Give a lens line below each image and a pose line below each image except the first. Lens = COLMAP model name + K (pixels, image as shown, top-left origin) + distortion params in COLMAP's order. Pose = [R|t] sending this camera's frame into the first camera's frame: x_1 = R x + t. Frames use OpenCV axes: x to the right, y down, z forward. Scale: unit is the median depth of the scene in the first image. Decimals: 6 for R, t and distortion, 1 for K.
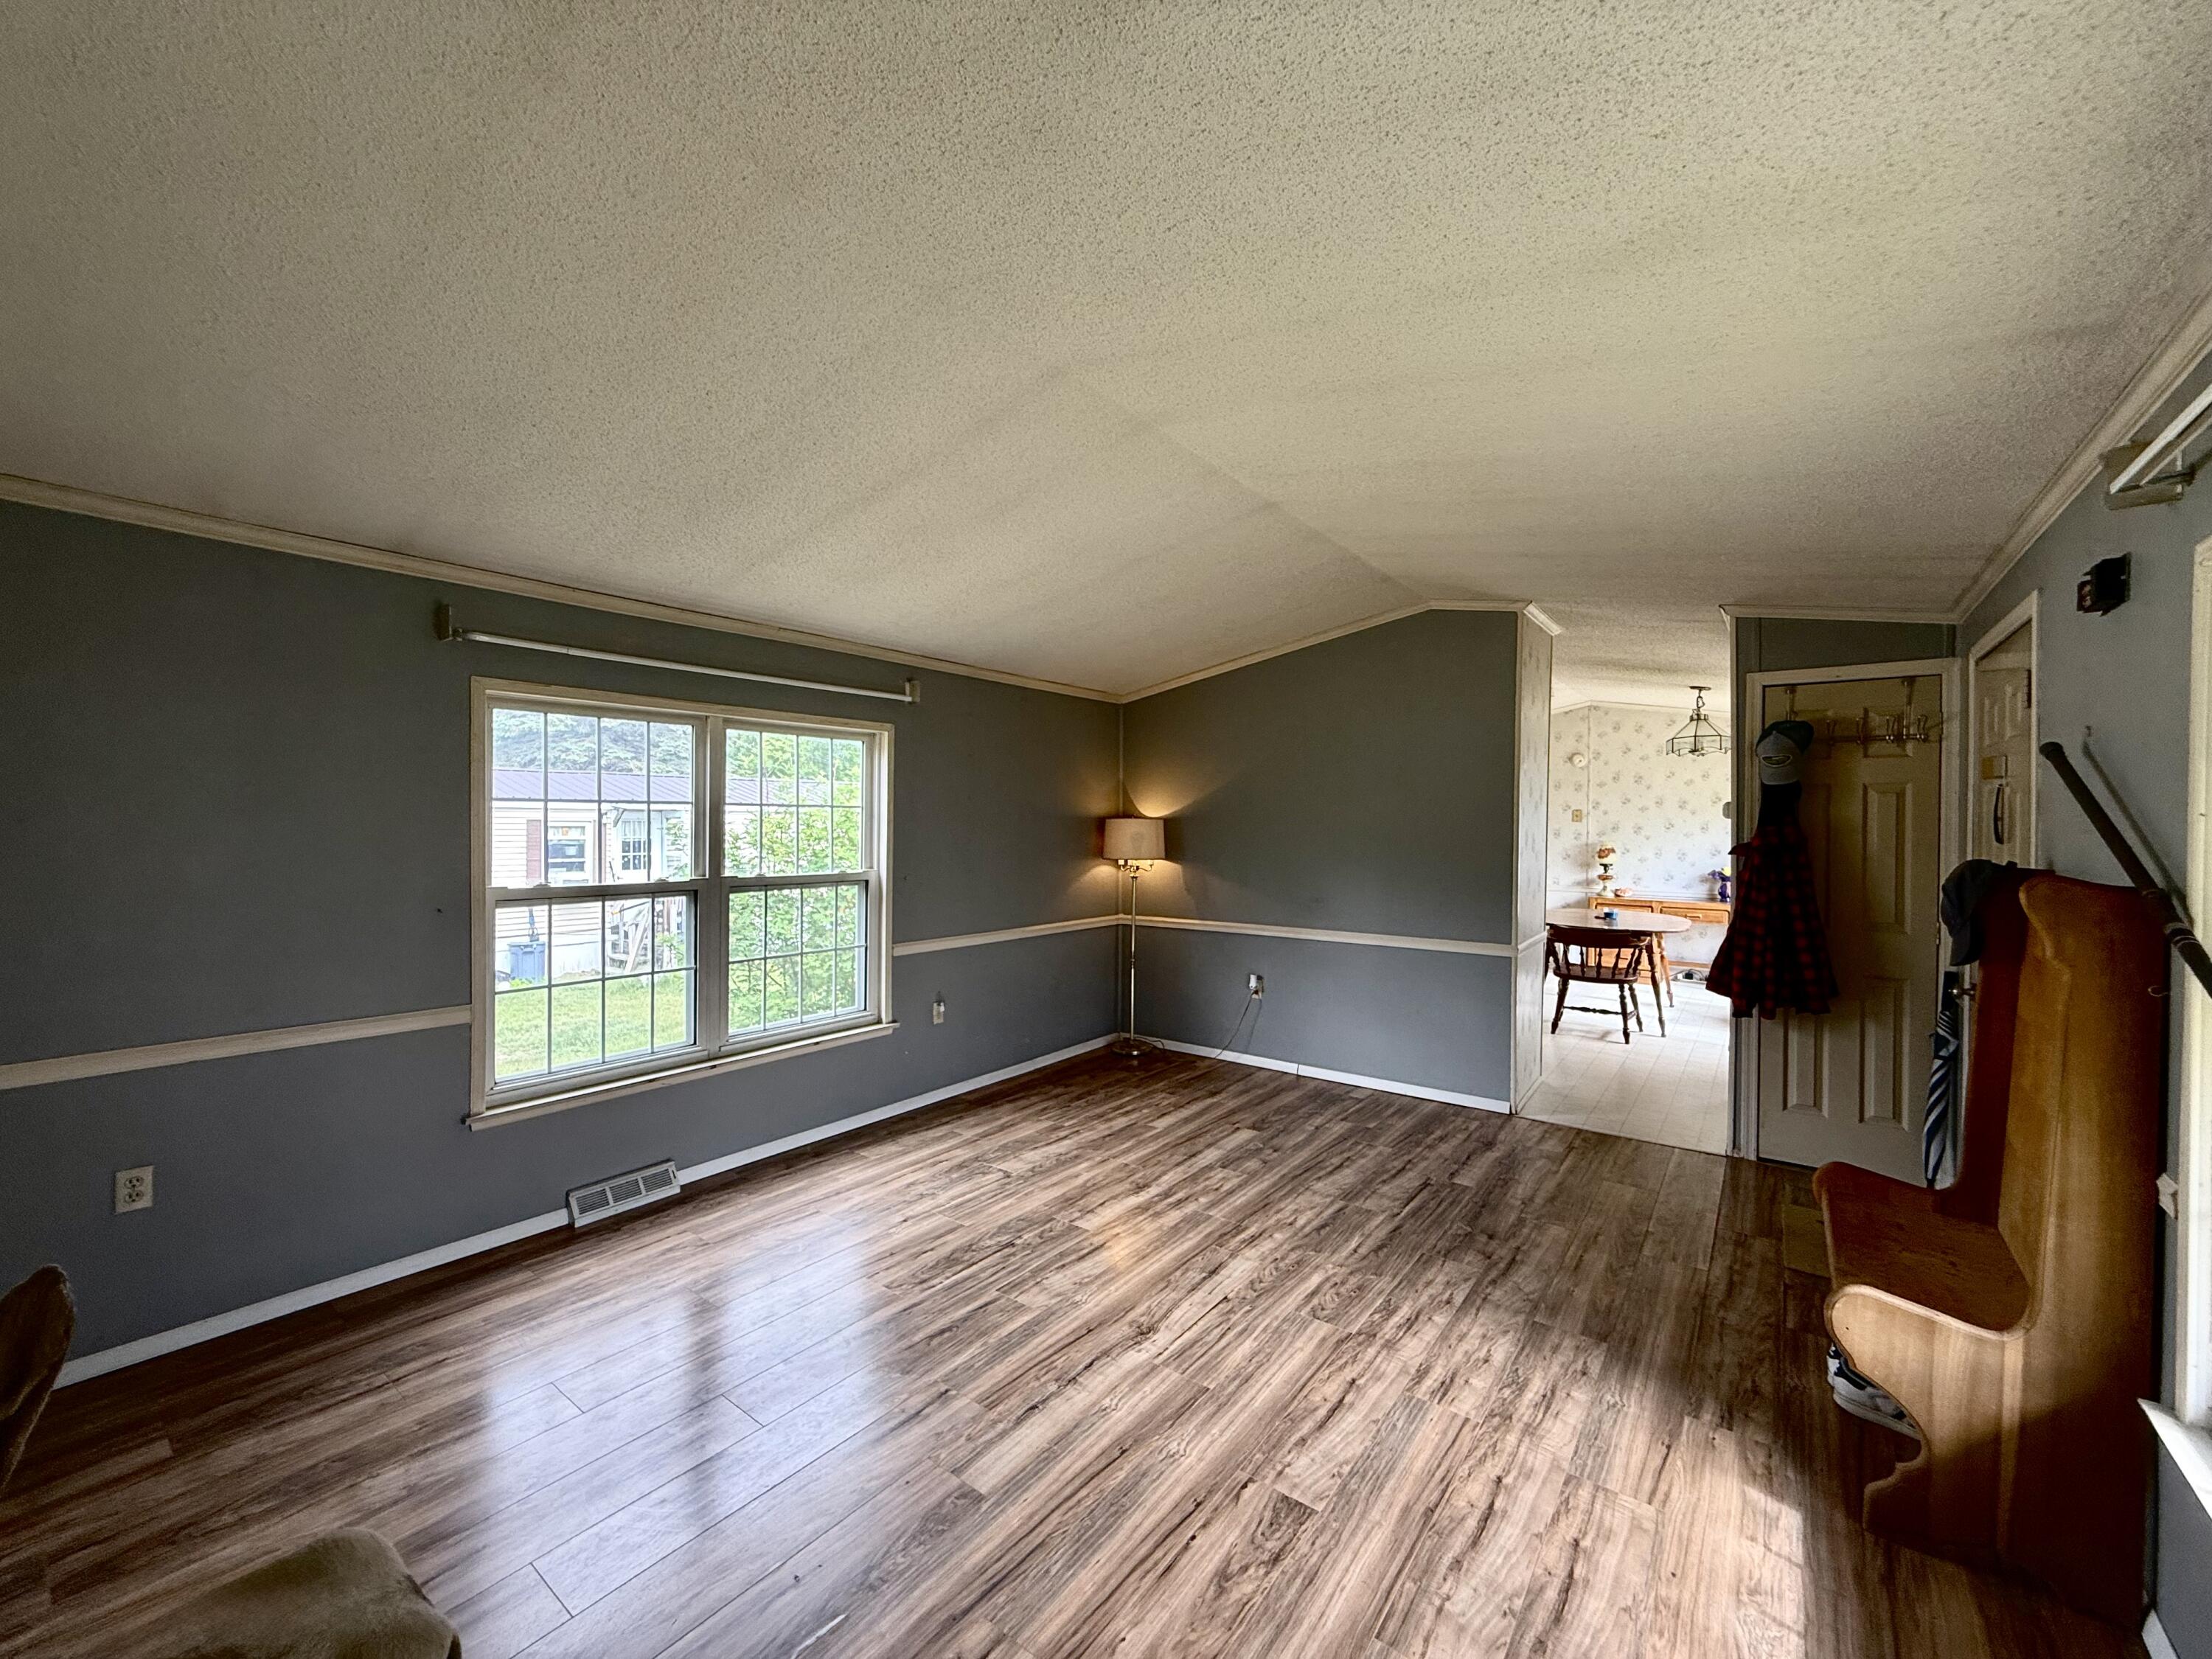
lens RADIAL K [[881.6, 0, 1099.9], [0, 881.6, 828.2], [0, 0, 1]] dist [-0.000980, 0.000109]
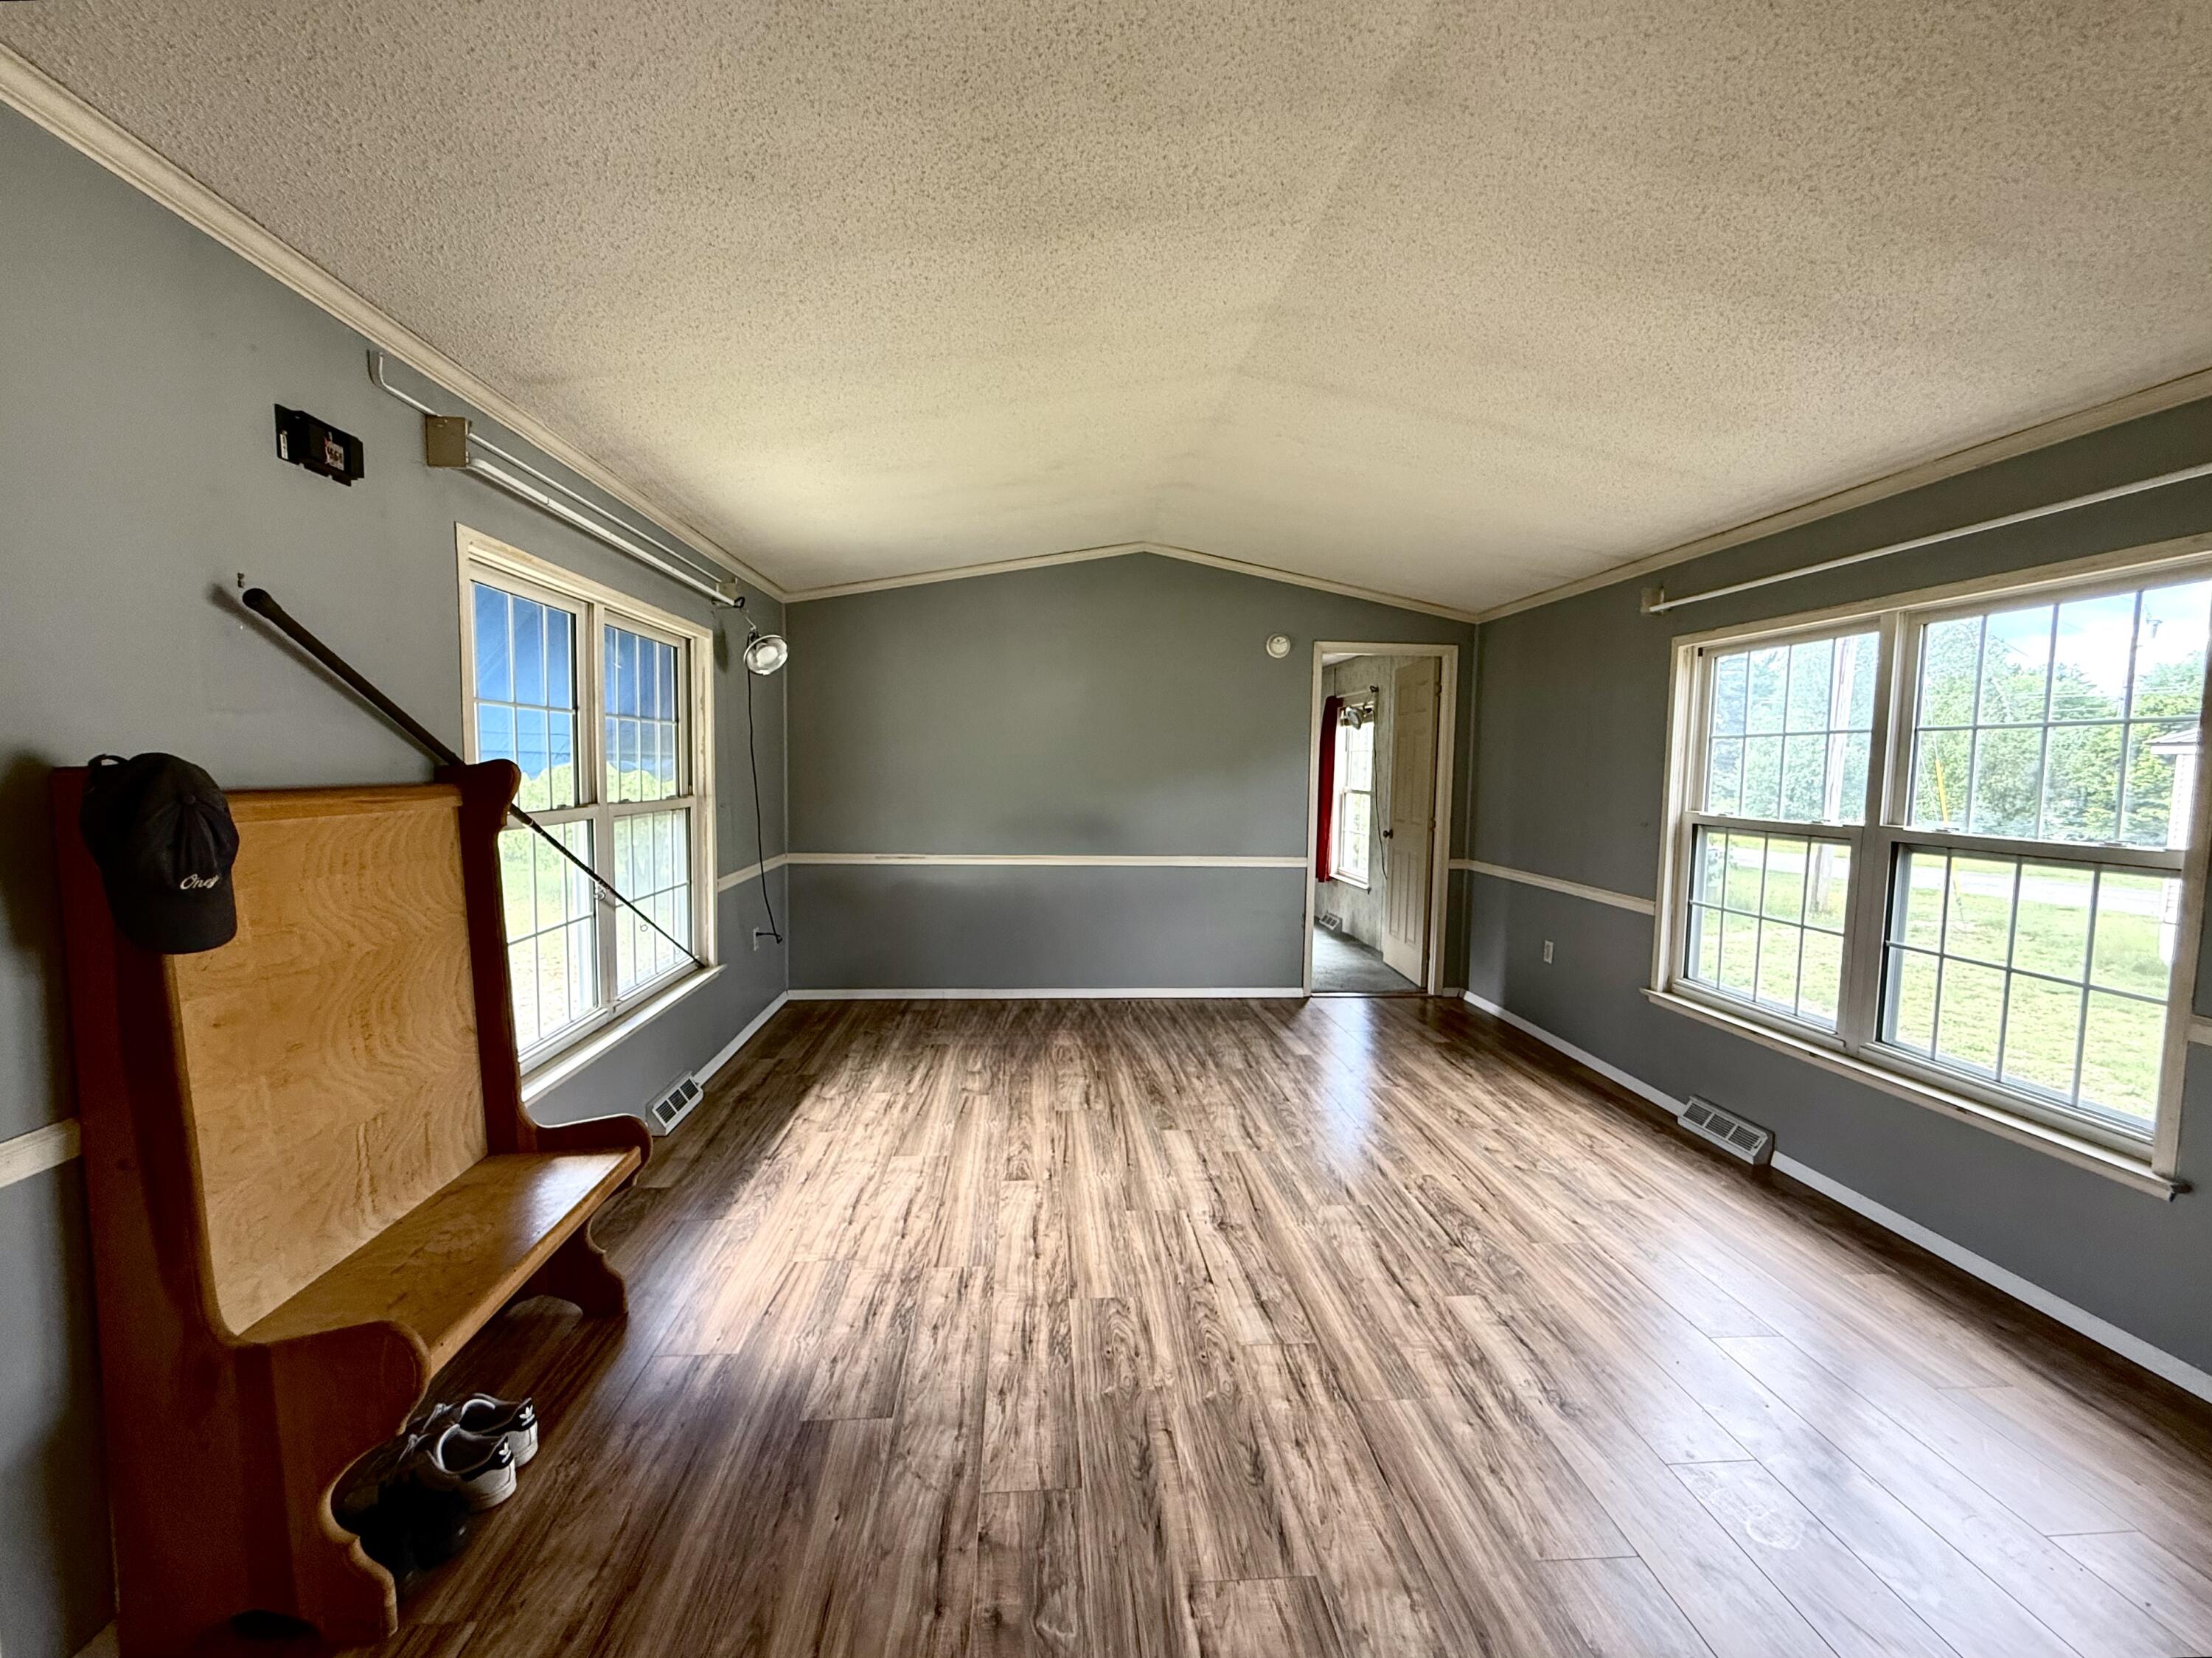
lens RADIAL K [[908.4, 0, 1098.9], [0, 908.4, 829.8], [0, 0, 1]] dist [-0.001272, 0.000010]
pose [[-0.742215, 0.031557, -0.669419, 0.815091], [-0.023775, 0.997022, 0.073361, 0.023823], [0.669740, 0.070365, -0.739254, 1.562722]]
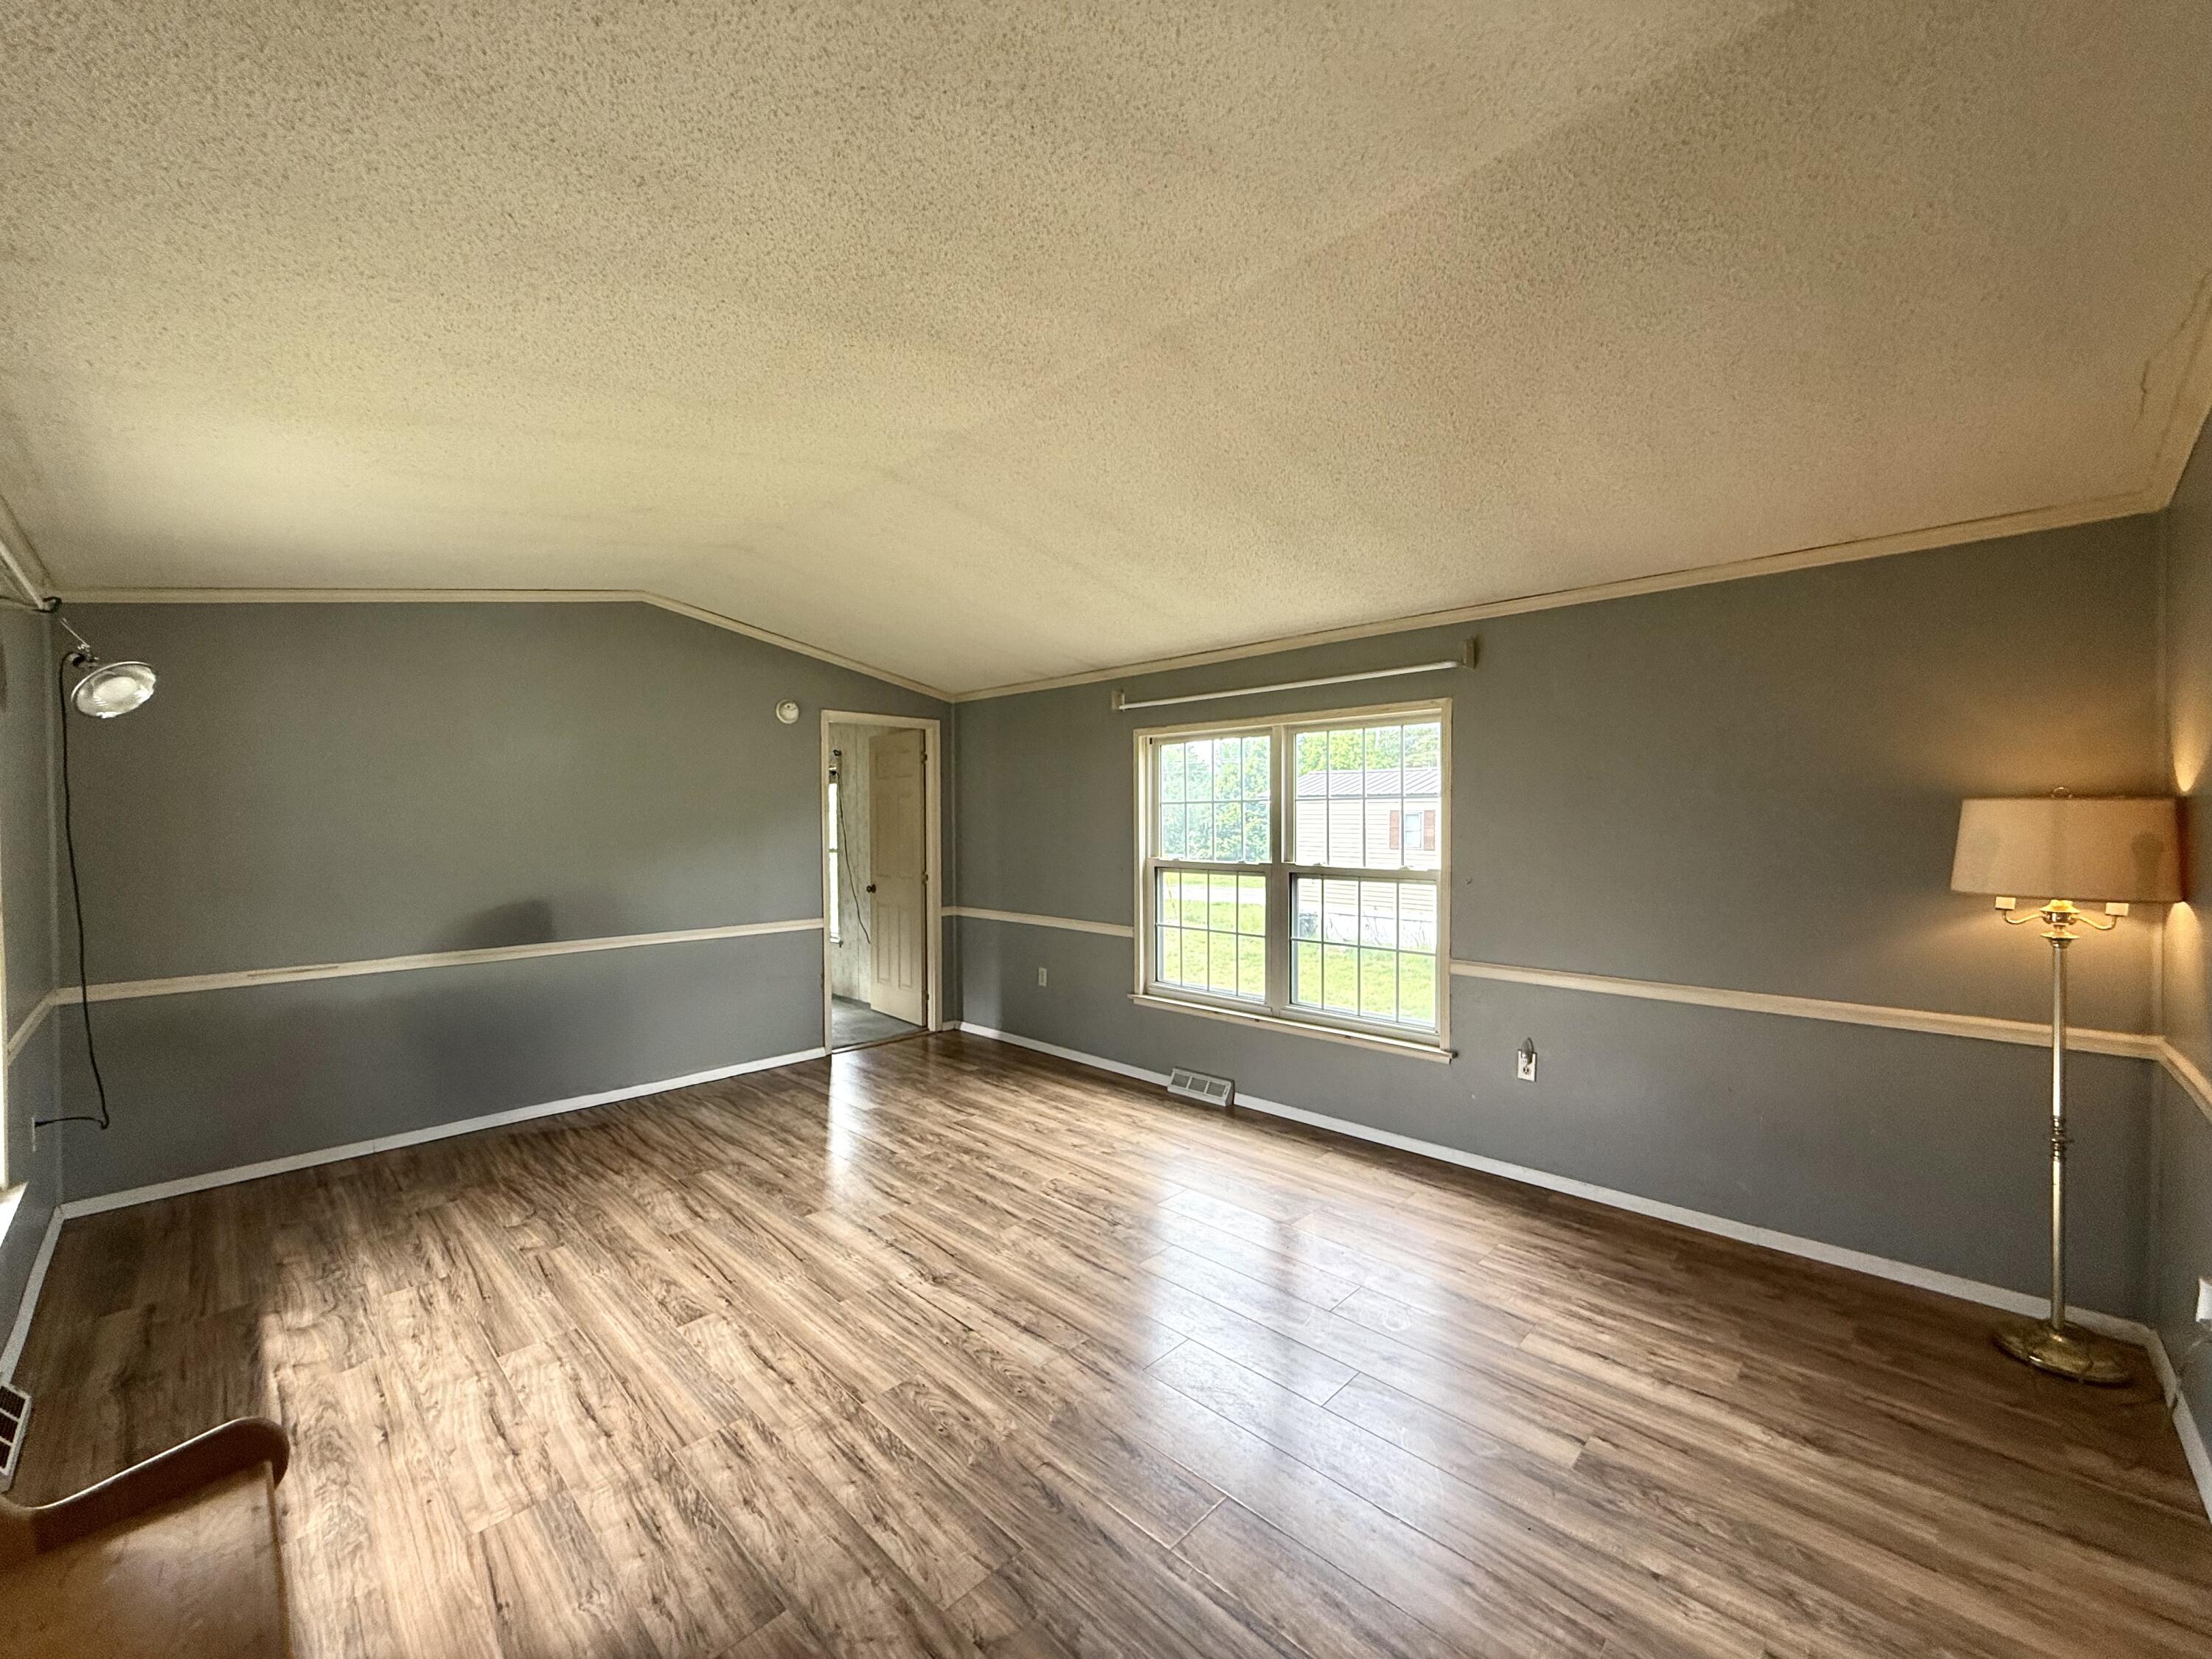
lens RADIAL K [[881.6, 0, 1099.9], [0, 881.6, 828.2], [0, 0, 1]] dist [-0.000980, 0.000109]
pose [[-0.115039, 0.007163, -0.993335, 1.041100], [-0.001817, 0.999971, 0.007421, 0.001588], [0.993359, 0.002659, -0.115023, 1.241539]]
